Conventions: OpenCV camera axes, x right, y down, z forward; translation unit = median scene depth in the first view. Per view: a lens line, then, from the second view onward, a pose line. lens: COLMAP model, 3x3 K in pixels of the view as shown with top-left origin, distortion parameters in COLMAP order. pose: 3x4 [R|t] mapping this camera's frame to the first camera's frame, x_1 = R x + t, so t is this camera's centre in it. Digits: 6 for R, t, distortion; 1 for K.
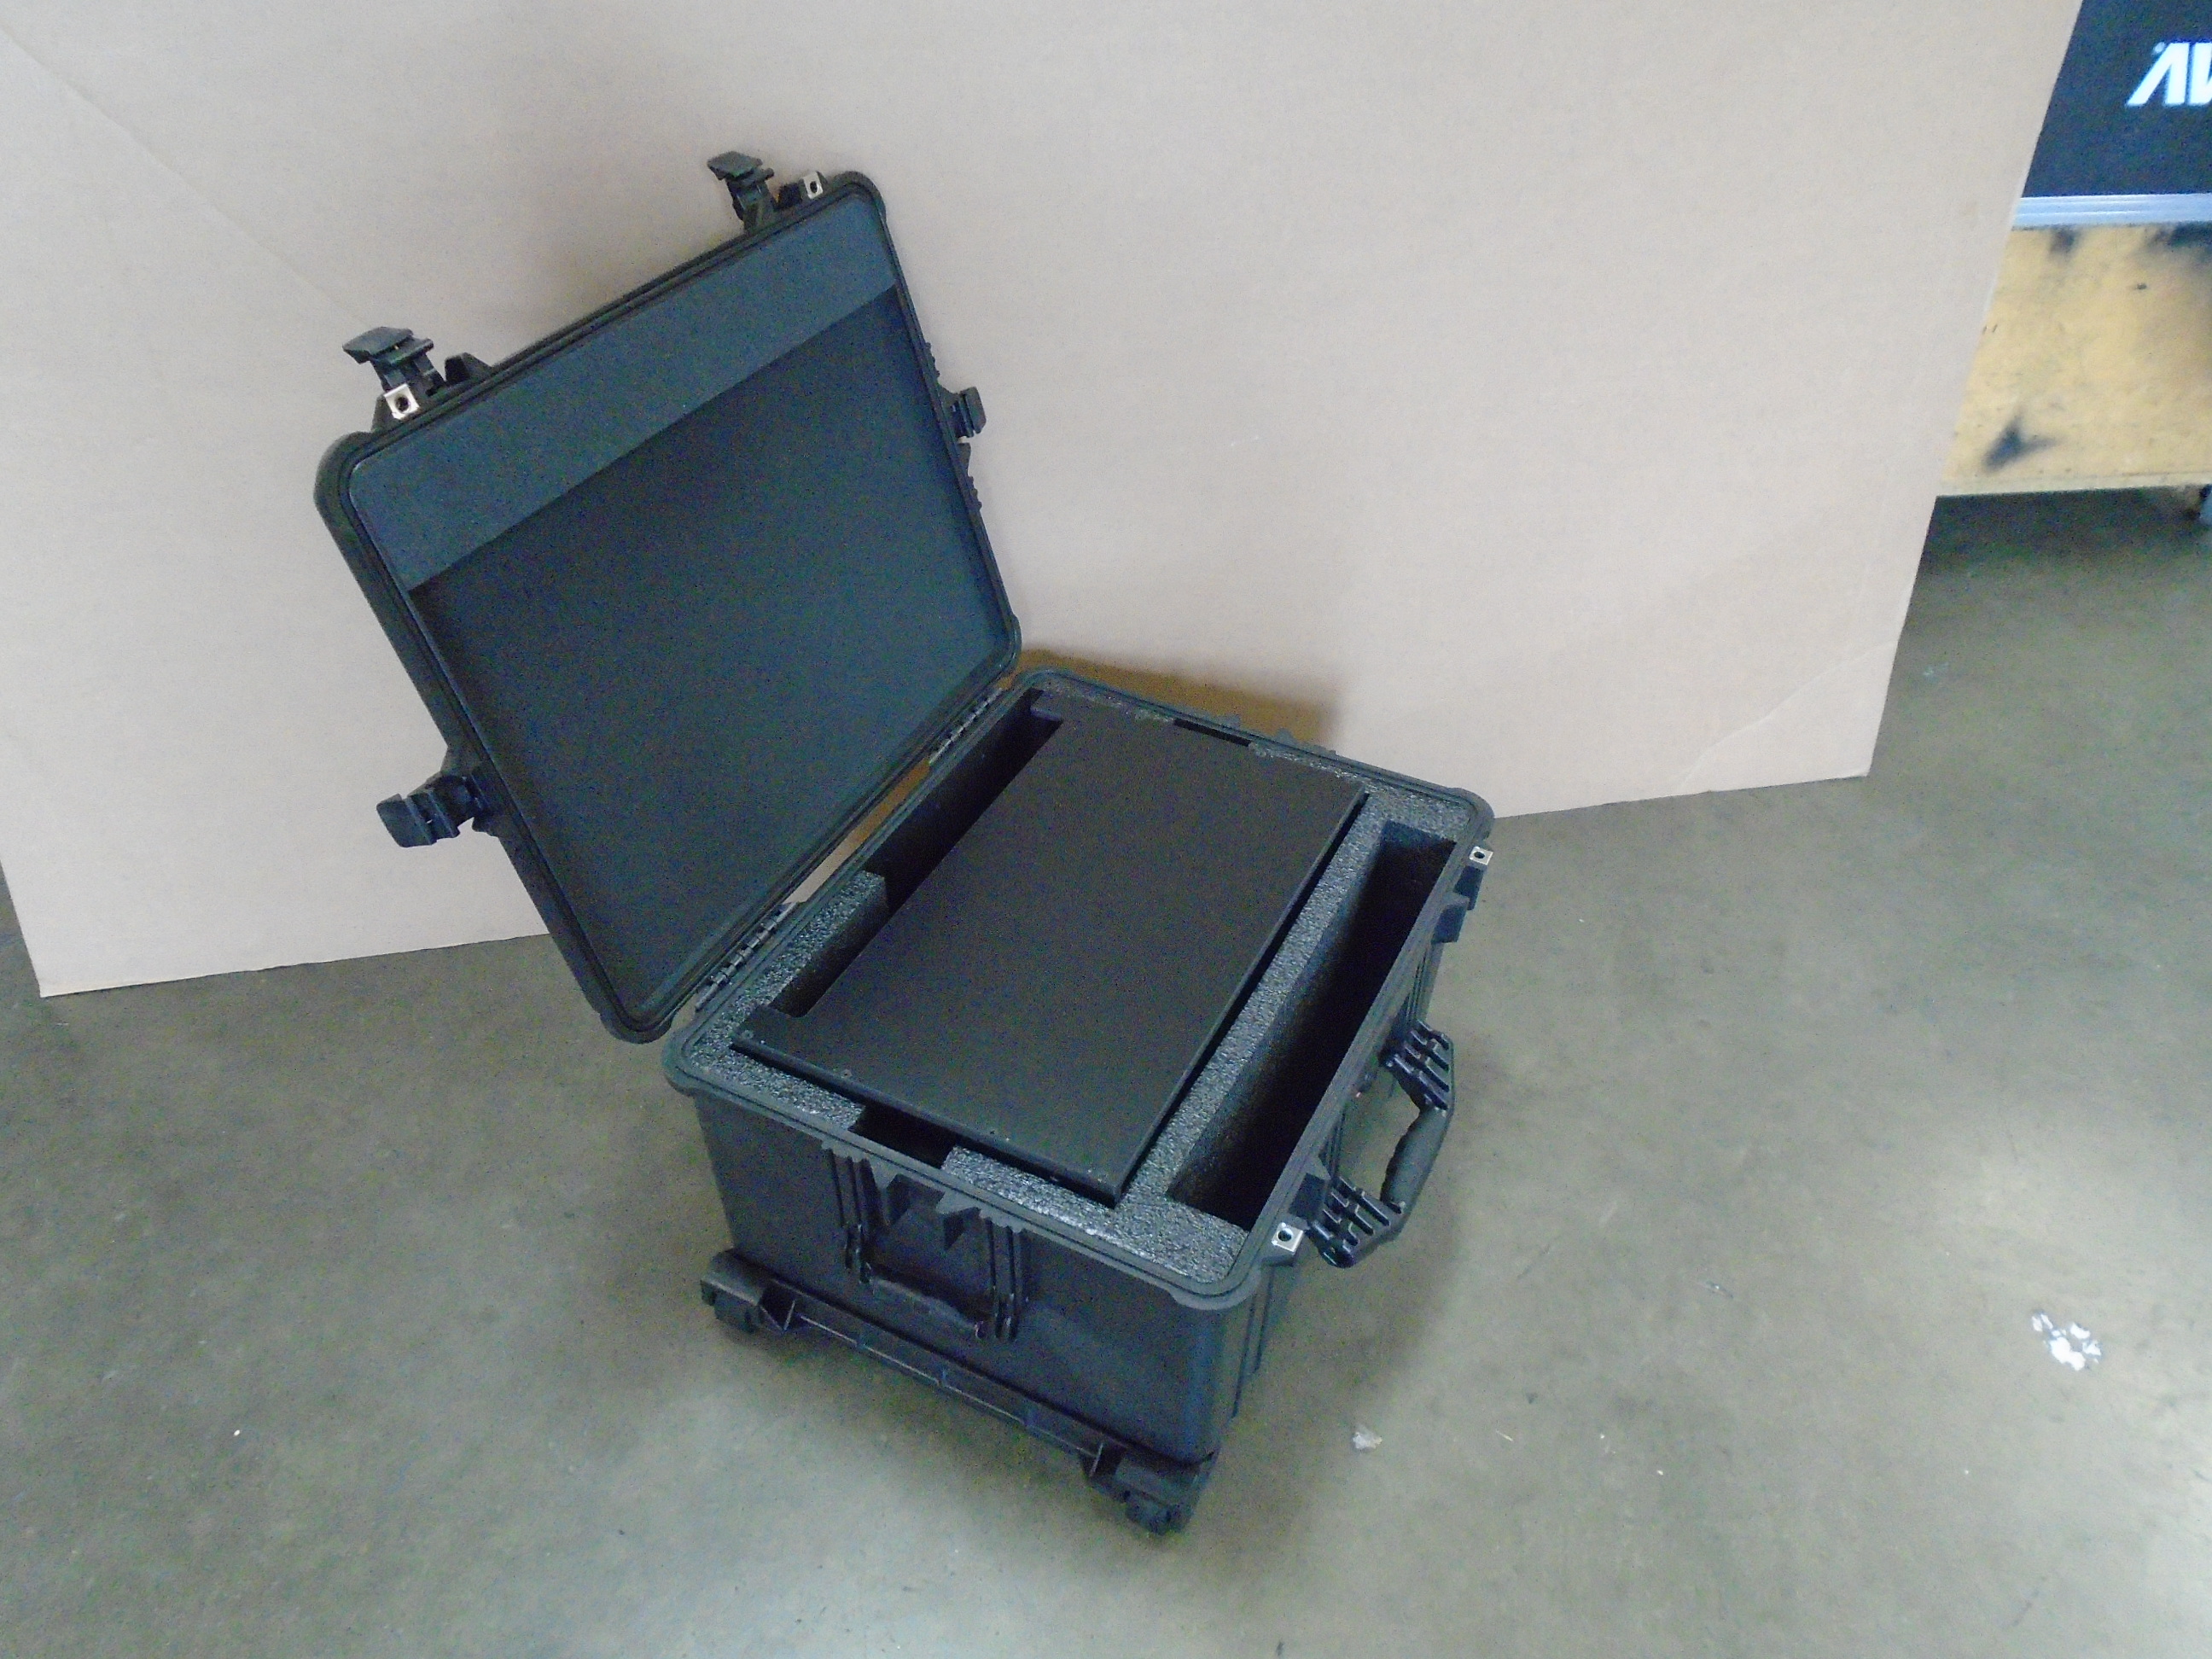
lens RADIAL K [[1688.1, 0, 1100.1], [0, 1688.1, 818.3], [0, 0, 1]] dist [-0.001377, -0.006212]
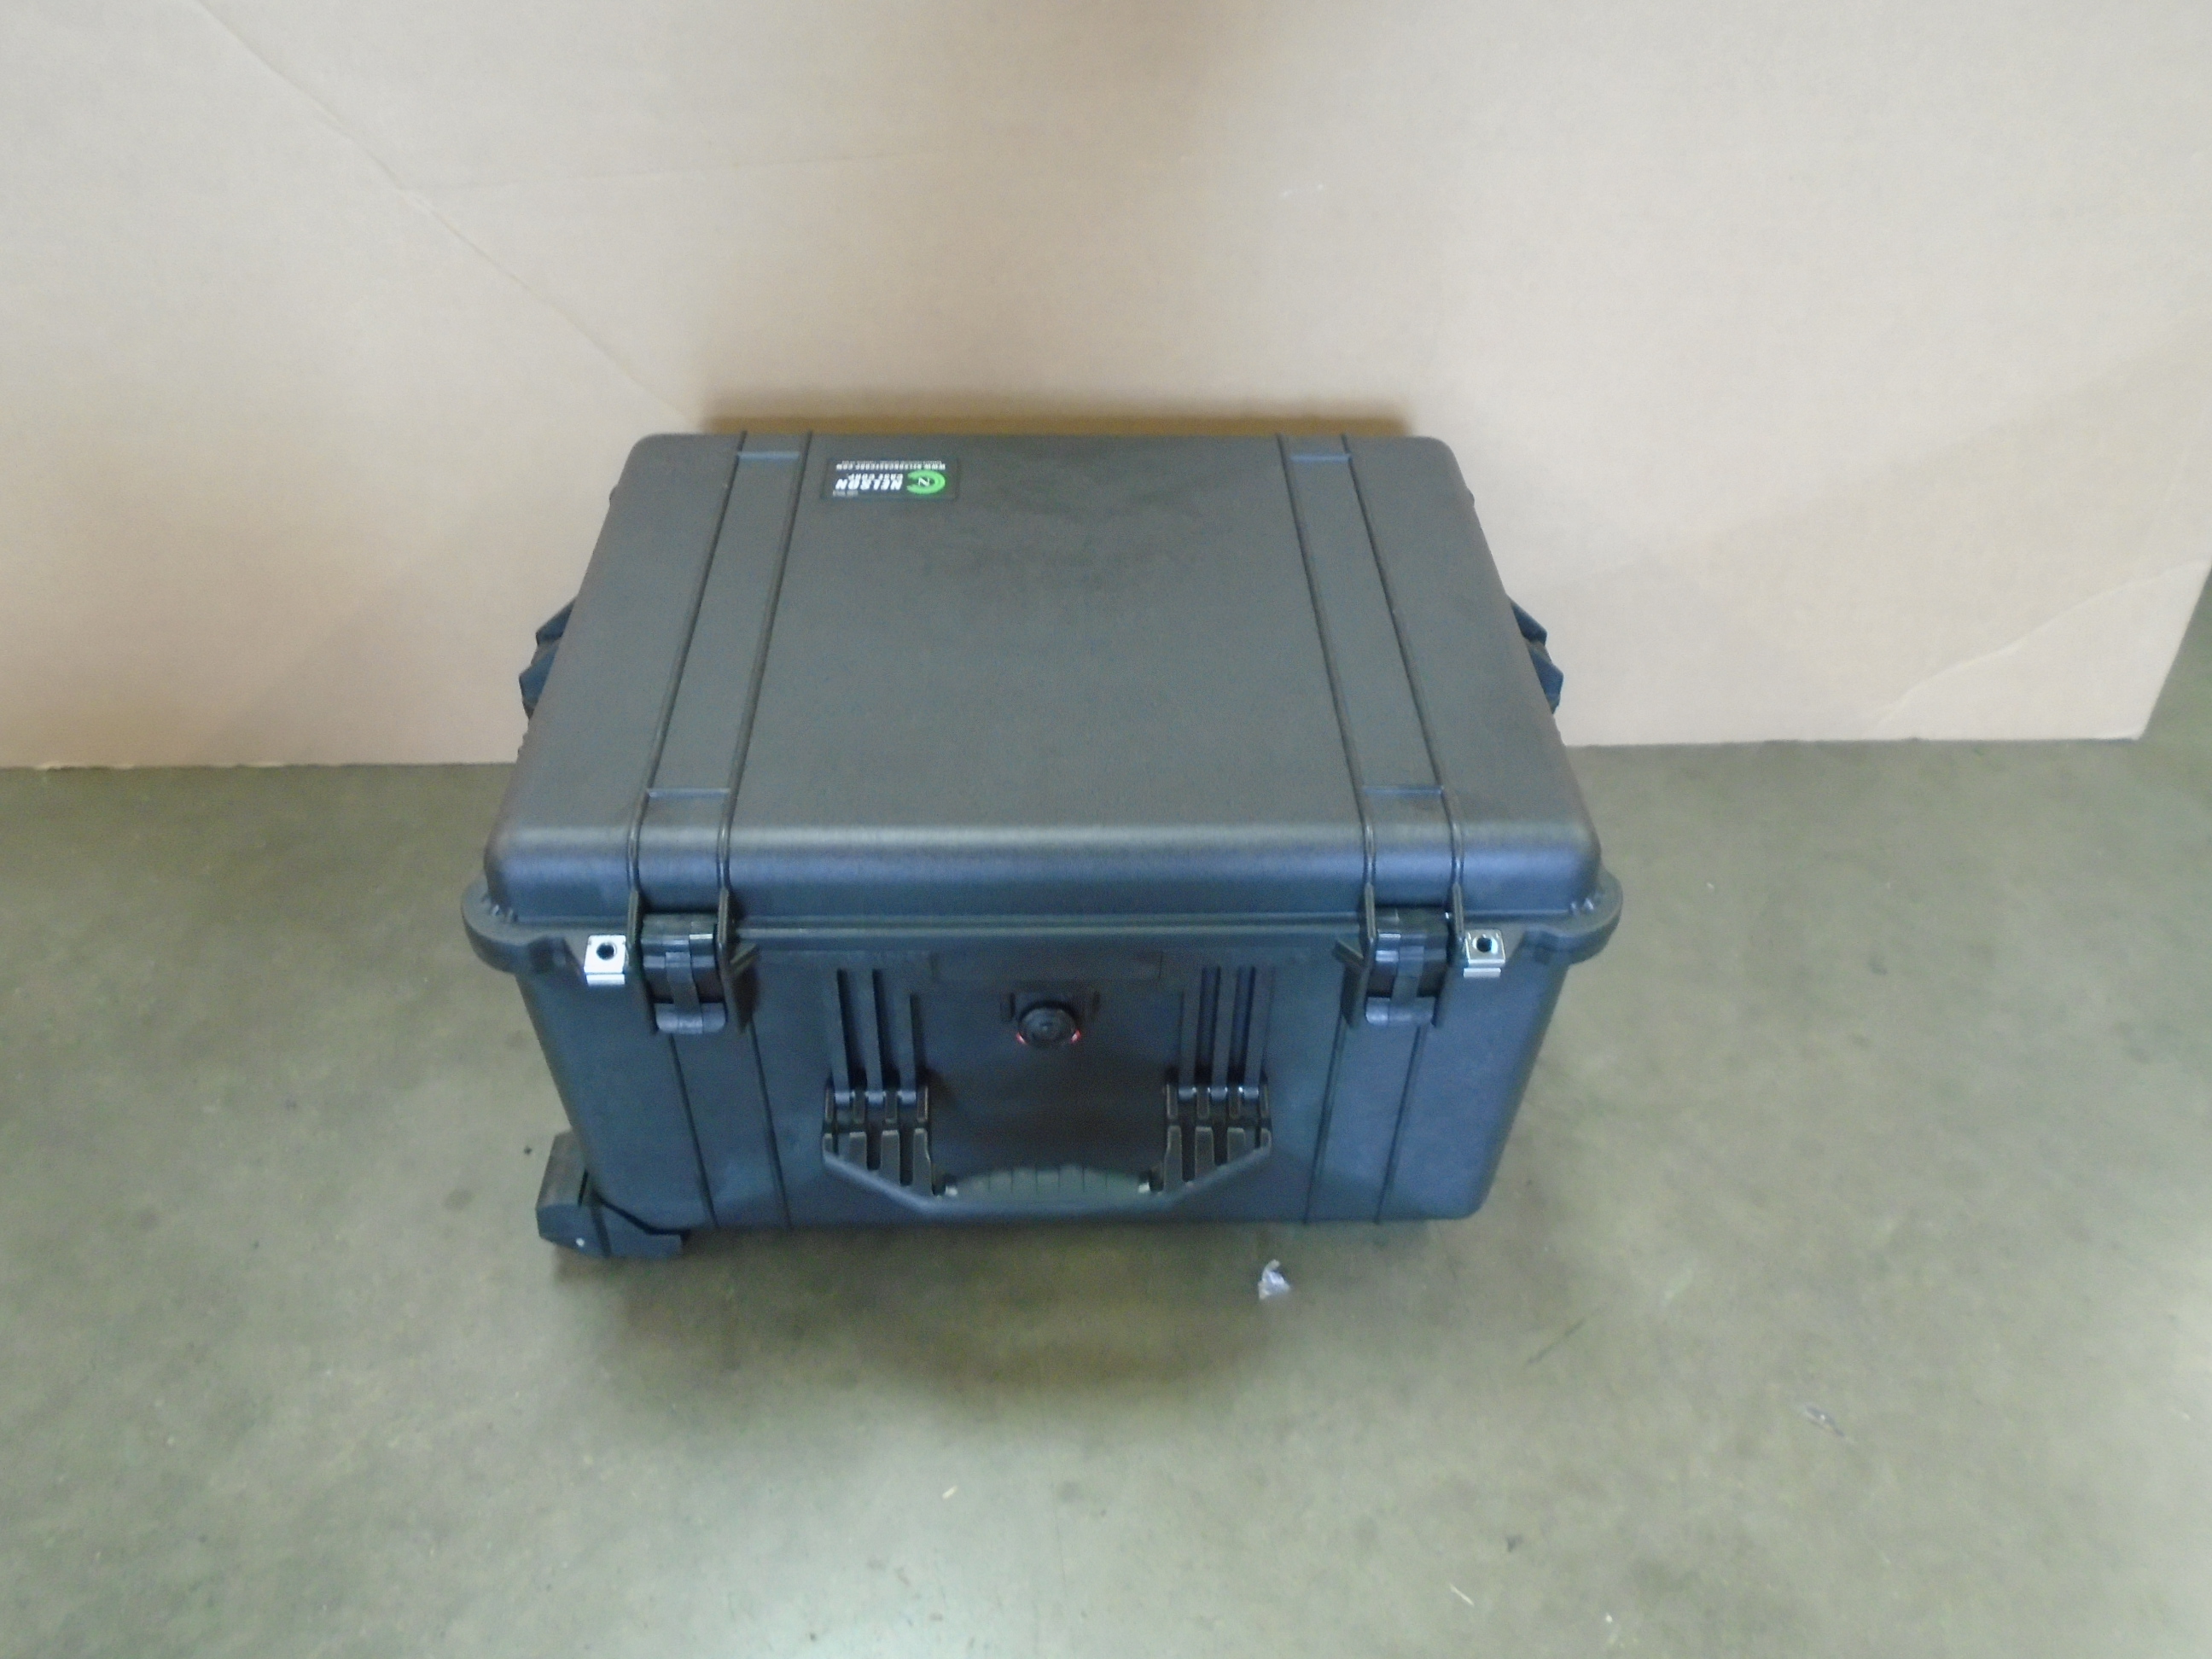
lens RADIAL K [[1688.1, 0, 1095.3], [0, 1688.1, 826.8], [0, 0, 1]] dist [-0.001377, -0.006212]
pose [[0.986861, 0.103533, -0.124043, 0.139168], [-0.100406, 0.994457, 0.031213, 0.049765], [0.126587, -0.018349, 0.991786, 0.297694]]
